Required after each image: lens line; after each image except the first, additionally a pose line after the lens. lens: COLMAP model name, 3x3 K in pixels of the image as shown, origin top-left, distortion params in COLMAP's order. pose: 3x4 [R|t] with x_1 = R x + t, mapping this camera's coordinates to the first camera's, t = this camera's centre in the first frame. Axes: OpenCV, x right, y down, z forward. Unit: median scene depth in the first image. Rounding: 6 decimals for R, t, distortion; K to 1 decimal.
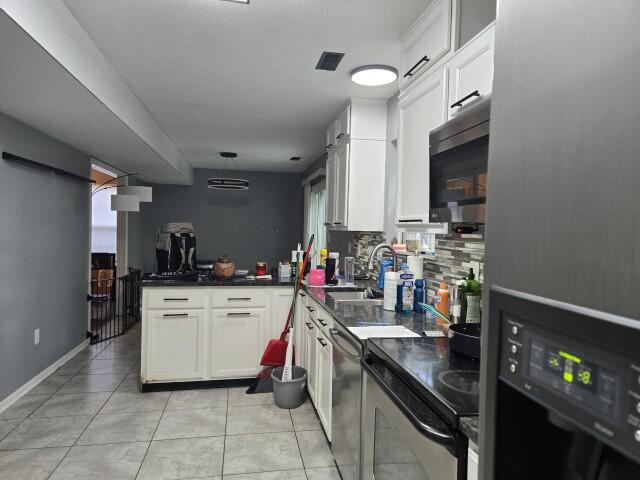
lens RADIAL K [[433.1, 0, 321.3], [0, 433.1, 239.9], [0, 0, 1]] dist [0.041597, -0.001365]
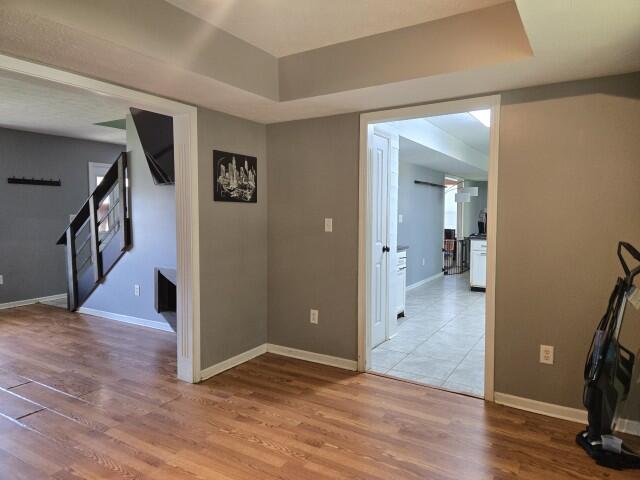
lens RADIAL K [[433.1, 0, 321.0], [0, 433.1, 239.7], [0, 0, 1]] dist [0.041597, -0.001365]
pose [[0.741593, 0.028953, -0.670225, 0.277789], [-0.002716, 0.999190, 0.040158, 0.014577], [0.670844, -0.027960, 0.741071, -0.620696]]
